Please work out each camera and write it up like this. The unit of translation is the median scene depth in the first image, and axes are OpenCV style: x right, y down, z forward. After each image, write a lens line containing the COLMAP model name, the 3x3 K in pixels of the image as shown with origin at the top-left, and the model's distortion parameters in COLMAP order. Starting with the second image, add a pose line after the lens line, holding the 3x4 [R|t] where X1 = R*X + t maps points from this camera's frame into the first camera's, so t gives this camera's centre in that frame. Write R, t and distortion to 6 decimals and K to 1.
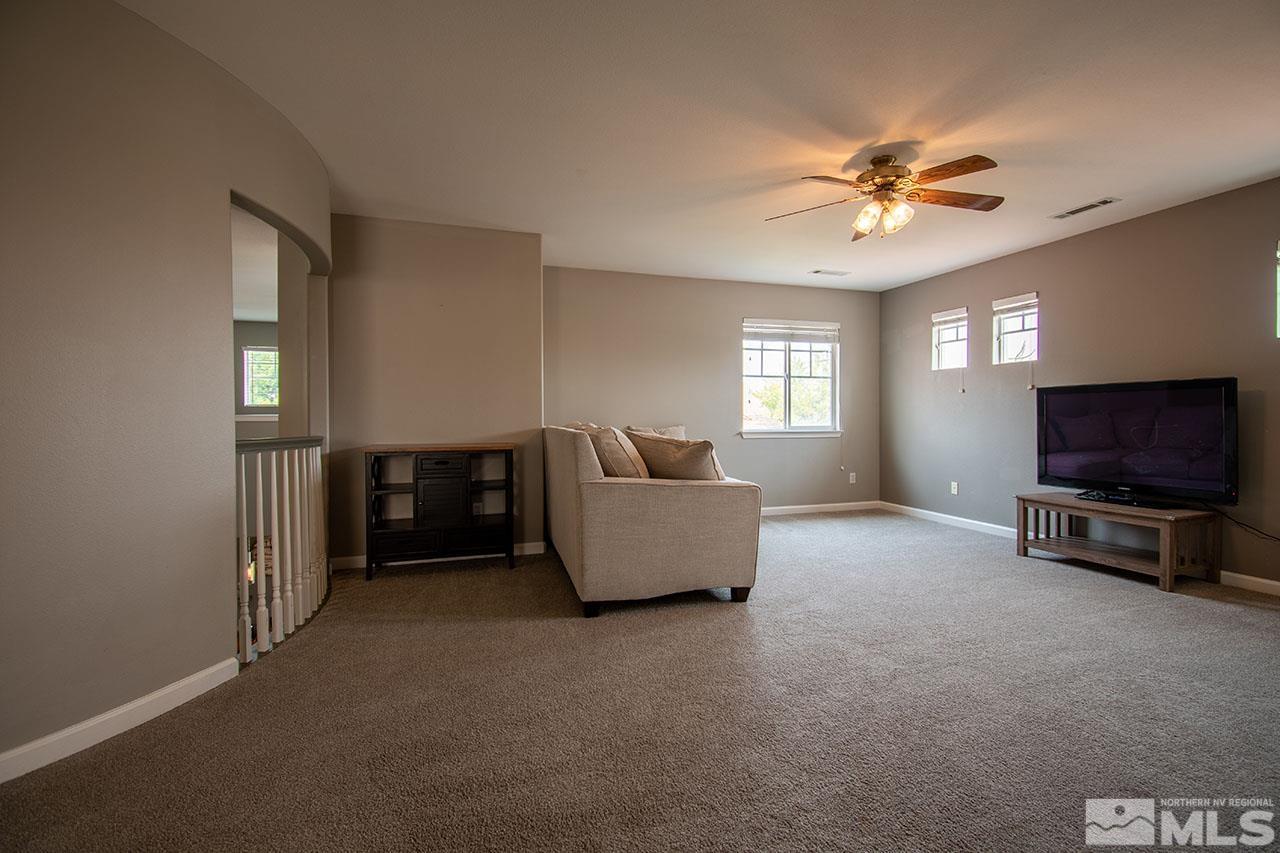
lens RADIAL K [[562.8, 0, 646.1], [0, 562.8, 420.4], [0, 0, 1]] dist [-0.002006, -0.000883]
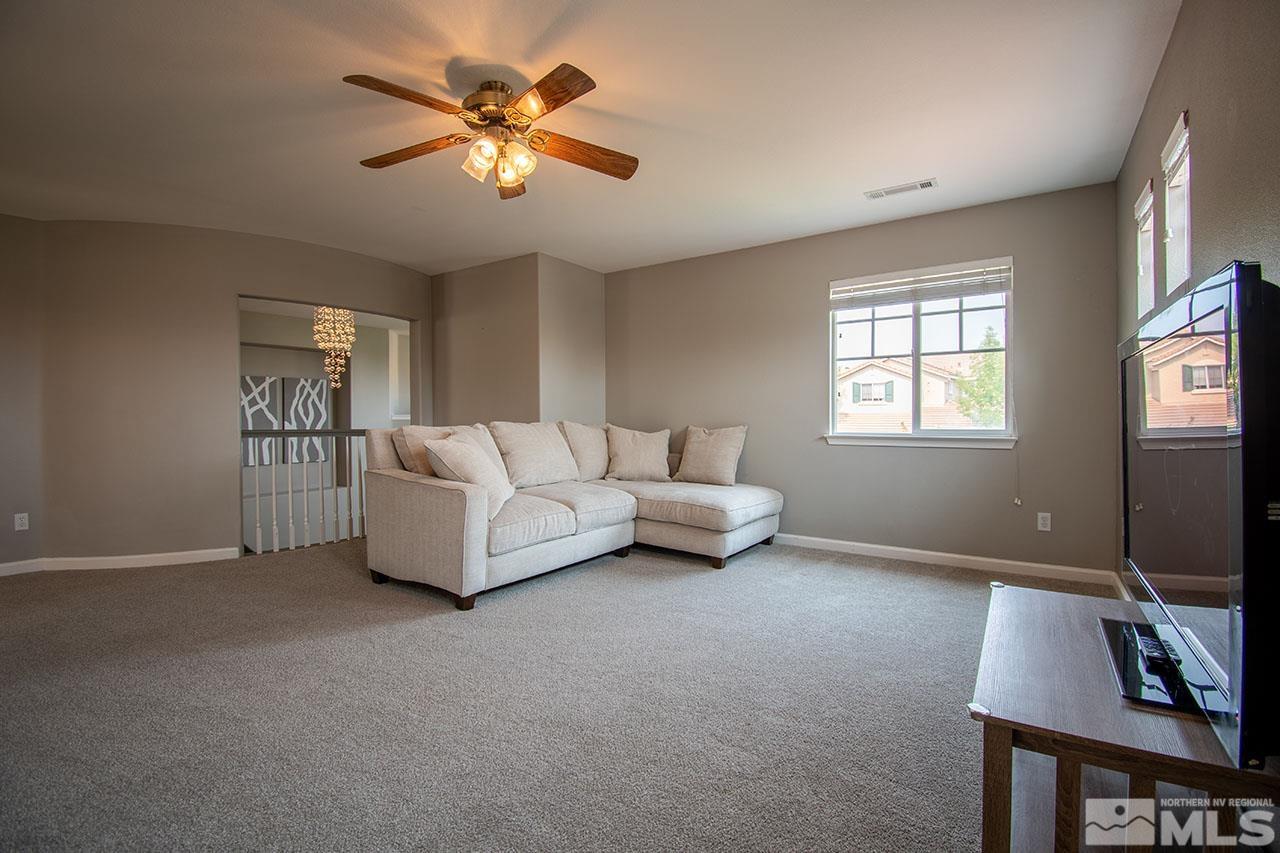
lens RADIAL K [[566.8, 0, 643.4], [0, 566.8, 419.2], [0, 0, 1]] dist [0.003008, -0.000268]
pose [[0.620083, -0.001531, -0.784535, 0.816257], [0.000225, 0.999998, -0.001773, -0.000686], [0.784536, 0.000923, 0.620082, 0.468123]]
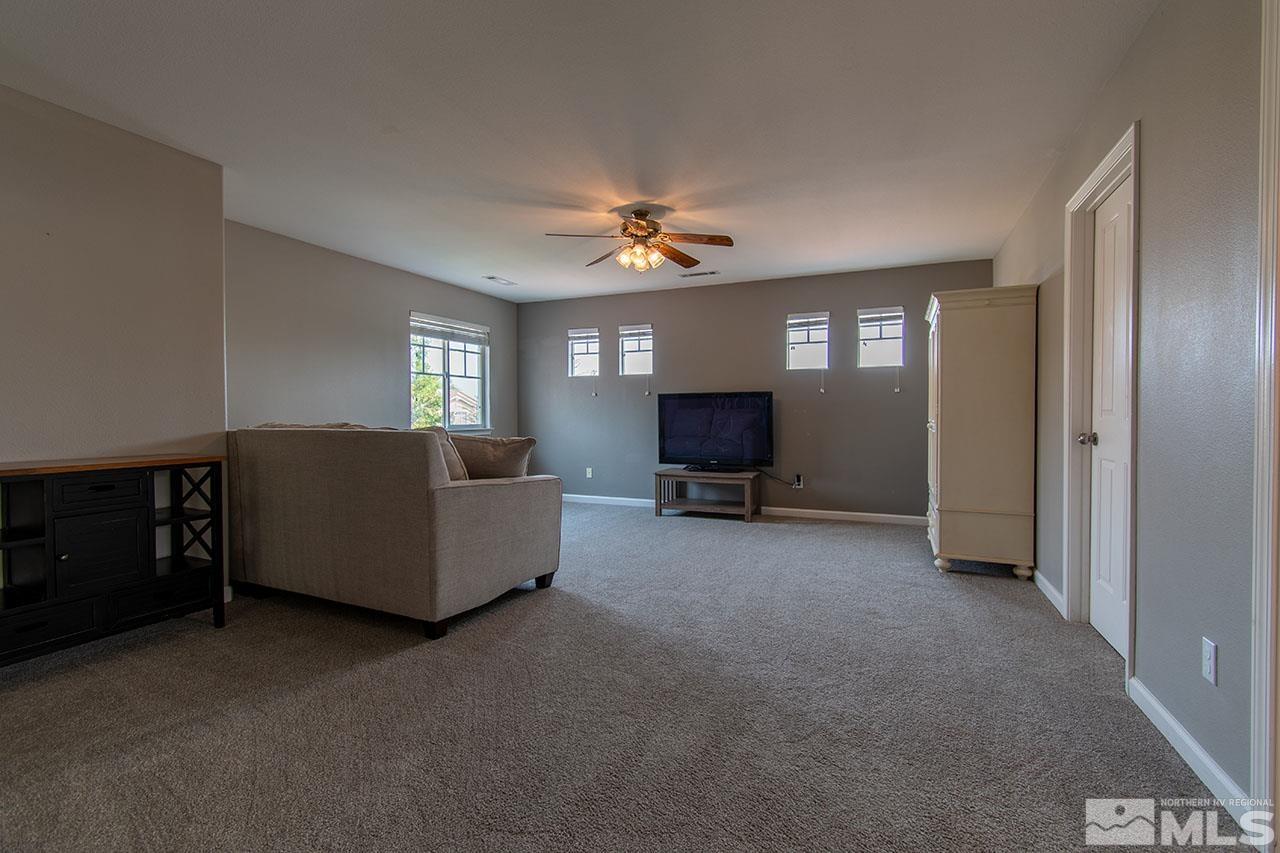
lens RADIAL K [[566.8, 0, 643.4], [0, 566.8, 419.2], [0, 0, 1]] dist [0.003008, -0.000268]
pose [[0.668448, -0.006887, 0.743727, -0.371212], [0.007016, 0.999971, 0.002954, -0.000577], [-0.743725, 0.003243, 0.668477, 0.097944]]
